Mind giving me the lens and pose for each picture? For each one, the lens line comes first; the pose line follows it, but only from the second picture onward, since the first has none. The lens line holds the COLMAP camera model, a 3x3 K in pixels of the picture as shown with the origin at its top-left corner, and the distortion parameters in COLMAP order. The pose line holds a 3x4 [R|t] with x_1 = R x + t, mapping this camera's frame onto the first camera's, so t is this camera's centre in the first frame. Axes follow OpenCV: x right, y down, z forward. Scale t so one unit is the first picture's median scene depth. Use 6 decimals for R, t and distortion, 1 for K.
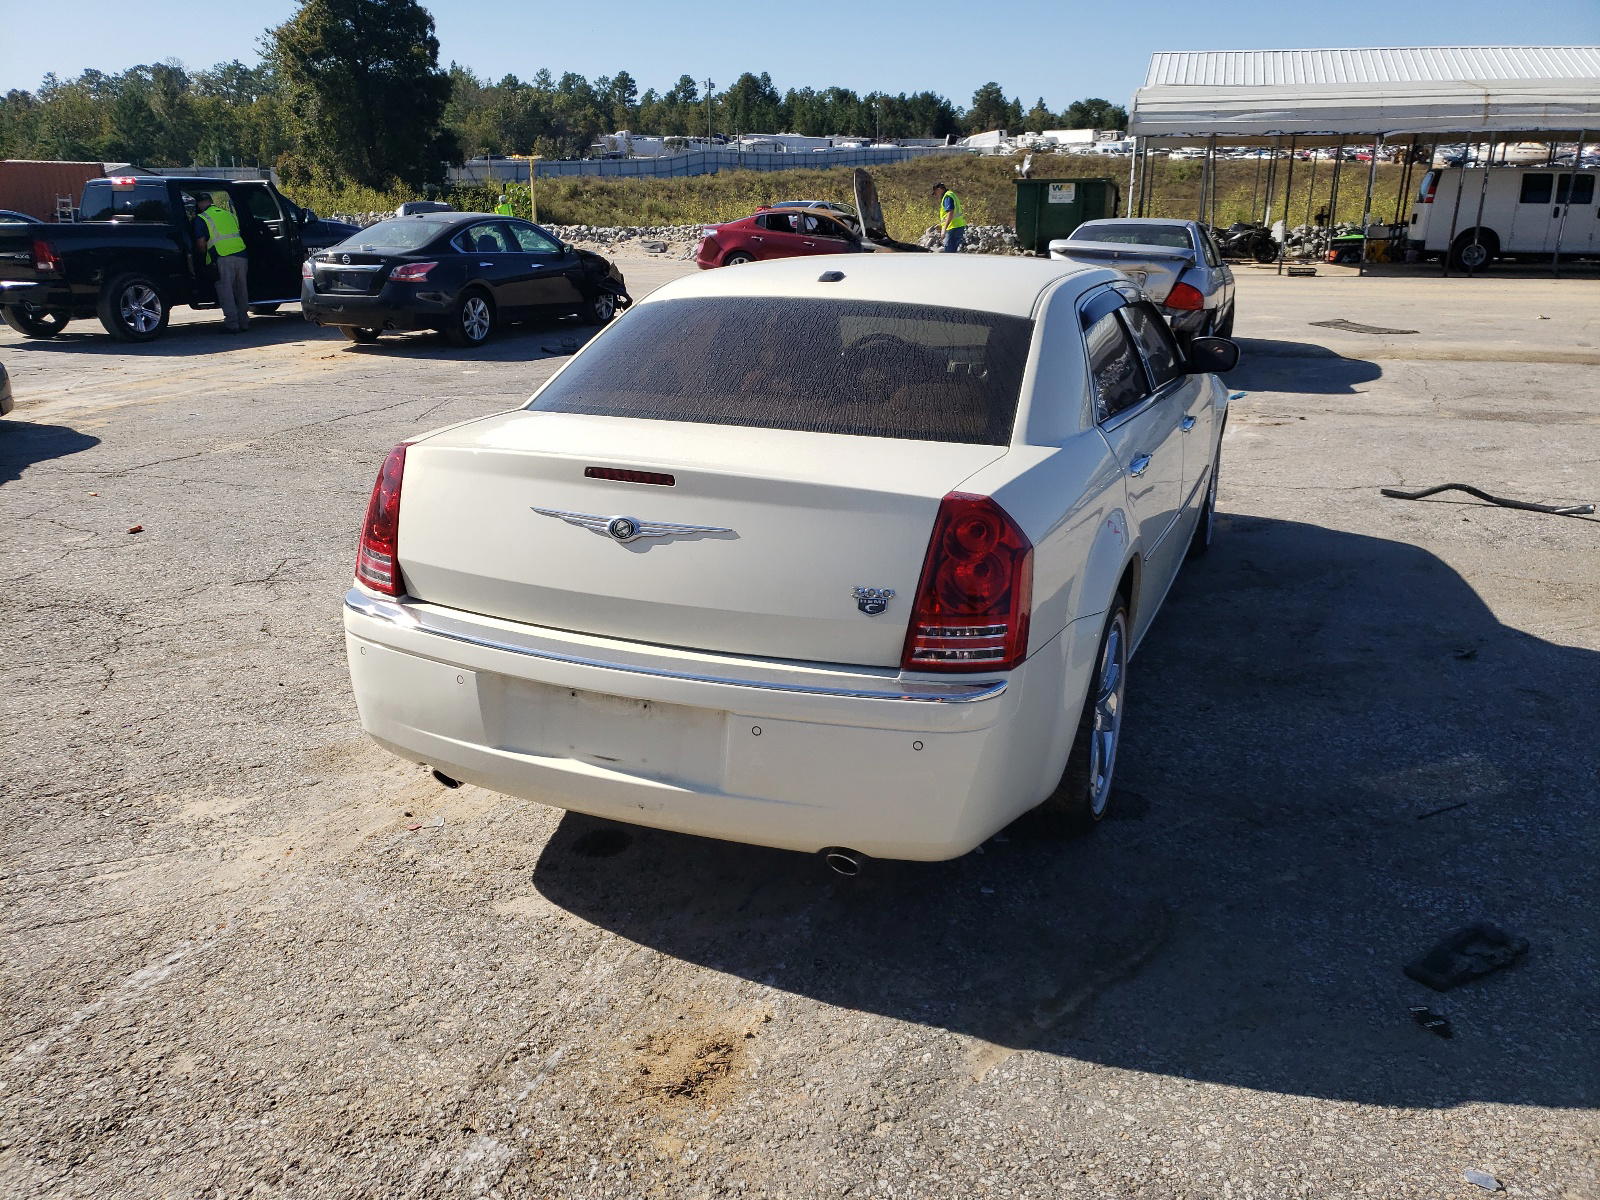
lens RADIAL K [[1226.1, 0, 800.0], [0, 1226.1, 600.0], [0, 0, 1]] dist [0.011062, 0.010685]
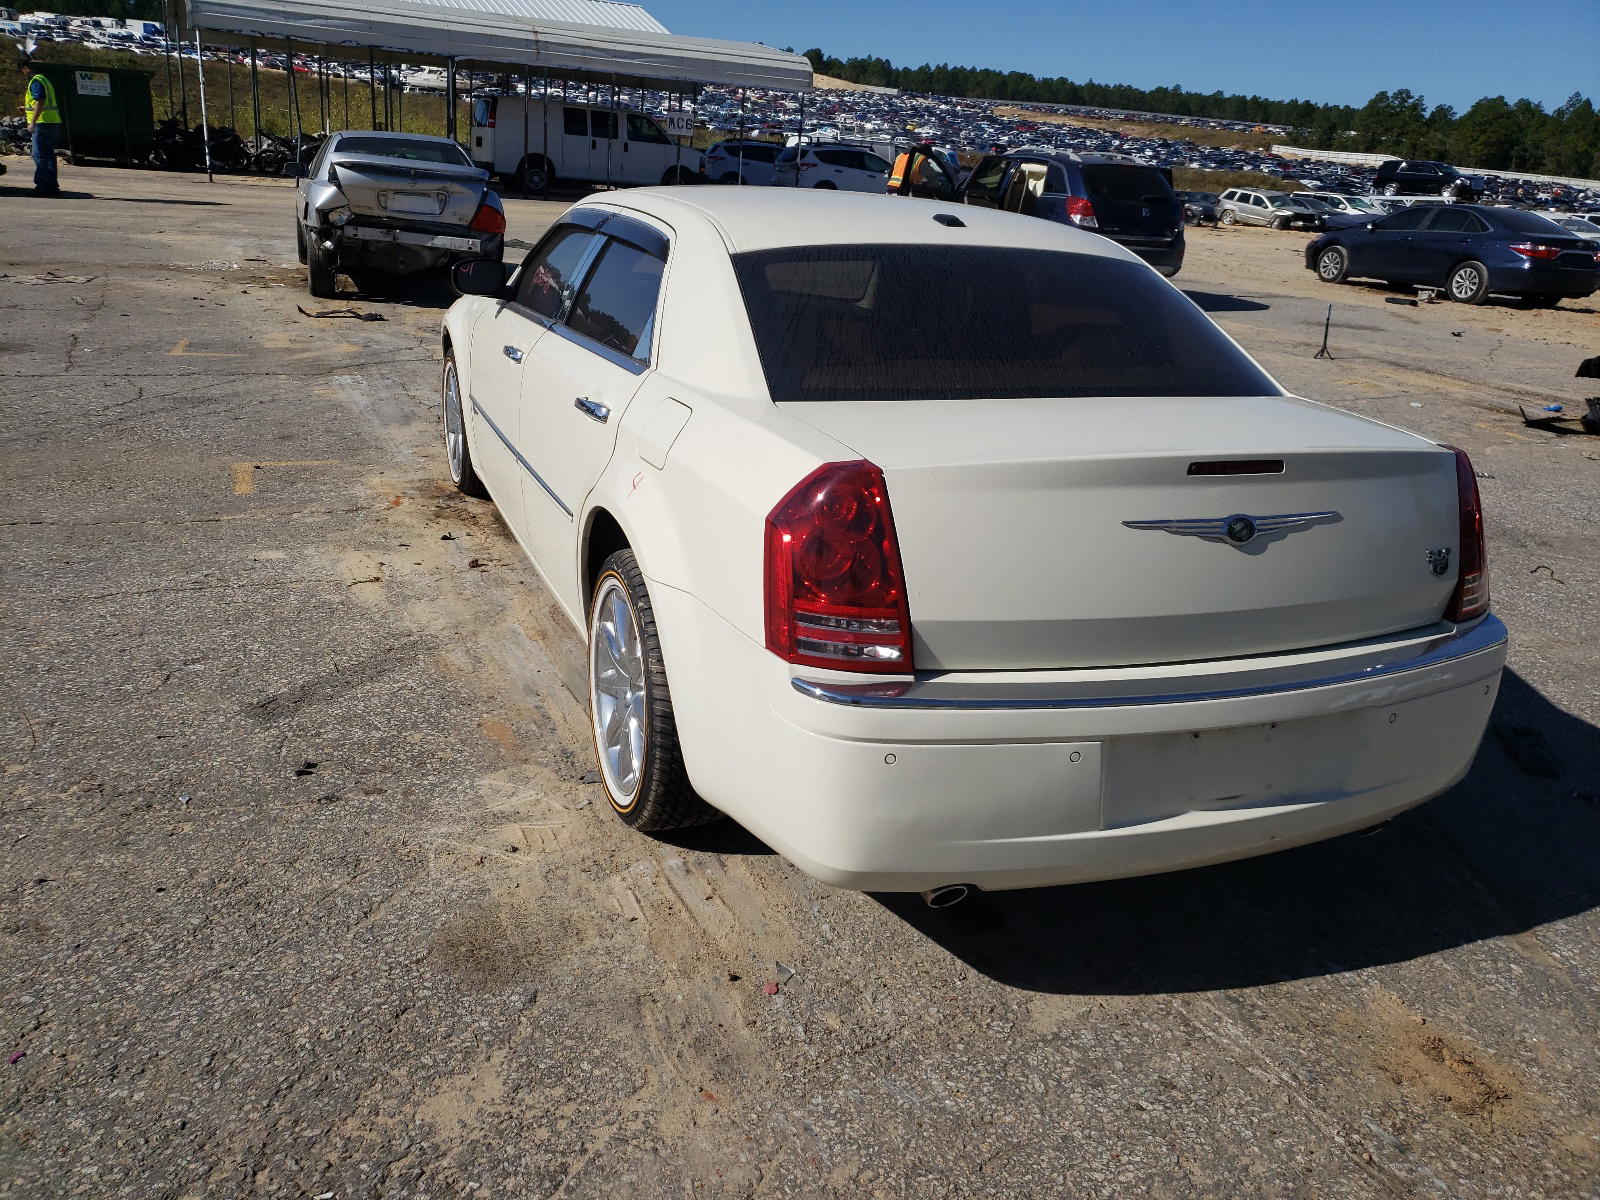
lens RADIAL K [[1241.2, 0, 800.1], [0, 1241.2, 558.0], [0, 0, 1]] dist [0.002295, 0.000333]
pose [[0.716951, -0.166252, 0.677009, -0.315623], [0.144234, 0.985509, 0.089267, -0.053024], [-0.682040, 0.033647, 0.730541, 0.189635]]
